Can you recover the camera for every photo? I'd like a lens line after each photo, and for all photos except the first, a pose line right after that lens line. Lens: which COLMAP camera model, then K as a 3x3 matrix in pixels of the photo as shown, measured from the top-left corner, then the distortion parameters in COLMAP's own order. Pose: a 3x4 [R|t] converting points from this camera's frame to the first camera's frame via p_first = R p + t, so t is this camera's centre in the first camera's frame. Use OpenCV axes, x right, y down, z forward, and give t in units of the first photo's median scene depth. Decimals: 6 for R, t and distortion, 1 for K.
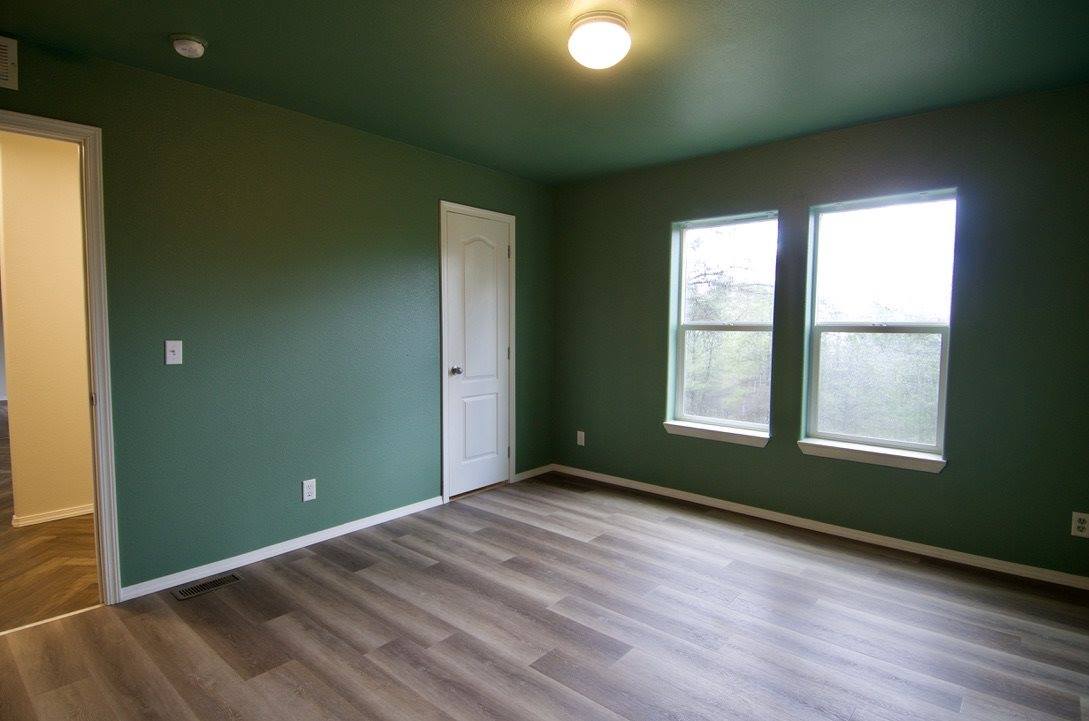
lens RADIAL K [[563.0, 0, 546.8], [0, 563.0, 354.2], [0, 0, 1]] dist [-0.014363, -0.004293]
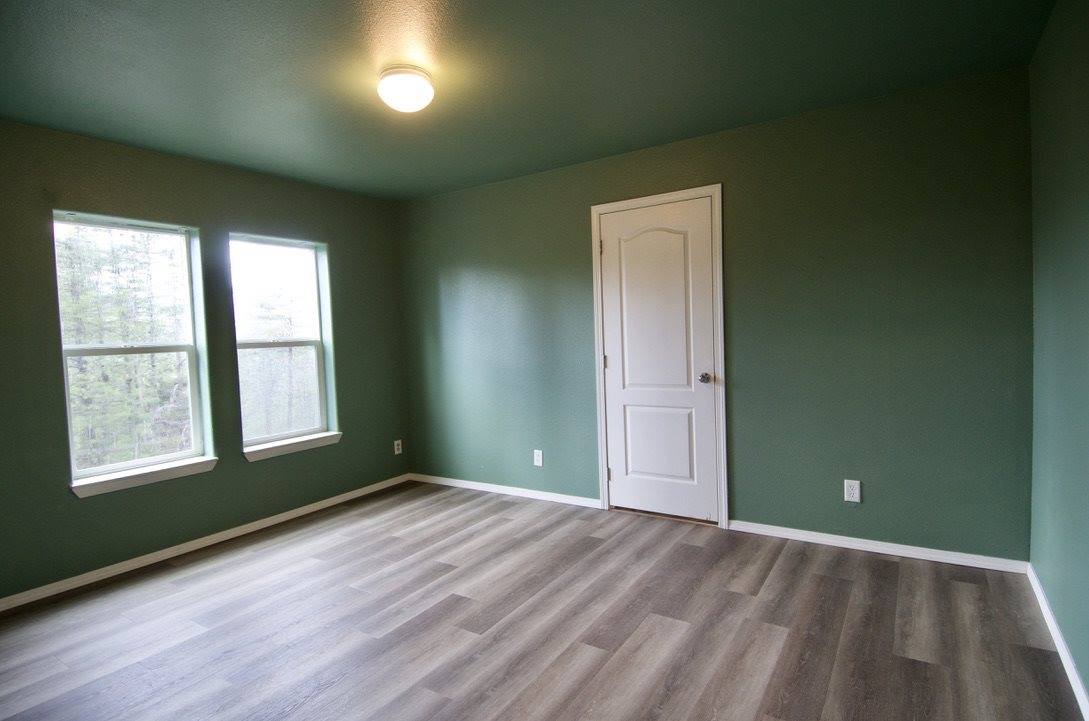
lens RADIAL K [[563.0, 0, 547.9], [0, 563.0, 358.7], [0, 0, 1]] dist [-0.014363, -0.004293]
pose [[-0.146666, -0.051564, 0.987841, -0.750291], [0.089574, 0.993845, 0.065176, -0.042786], [-0.985122, 0.098044, -0.141144, 0.631876]]
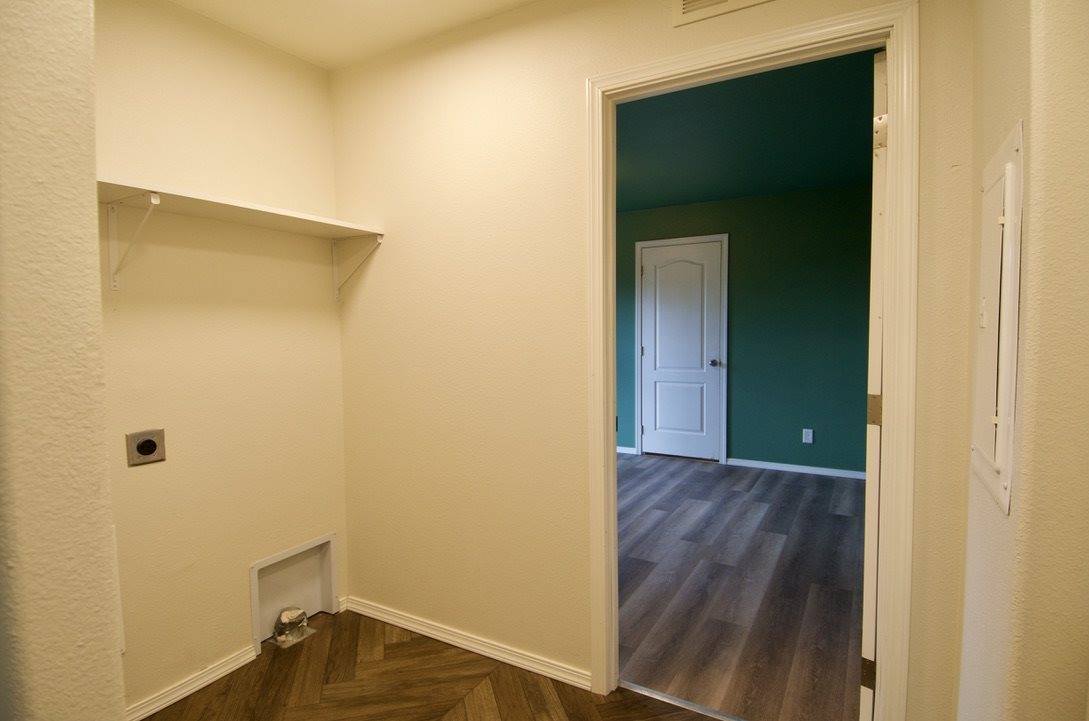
lens RADIAL K [[563.0, 0, 543.2], [0, 563.0, 363.8], [0, 0, 1]] dist [-0.014363, -0.004293]
pose [[-0.195660, -0.062742, 0.978663, -1.202260], [0.060168, 0.995303, 0.075838, -0.057353], [-0.978824, 0.073723, -0.190966, 0.965262]]
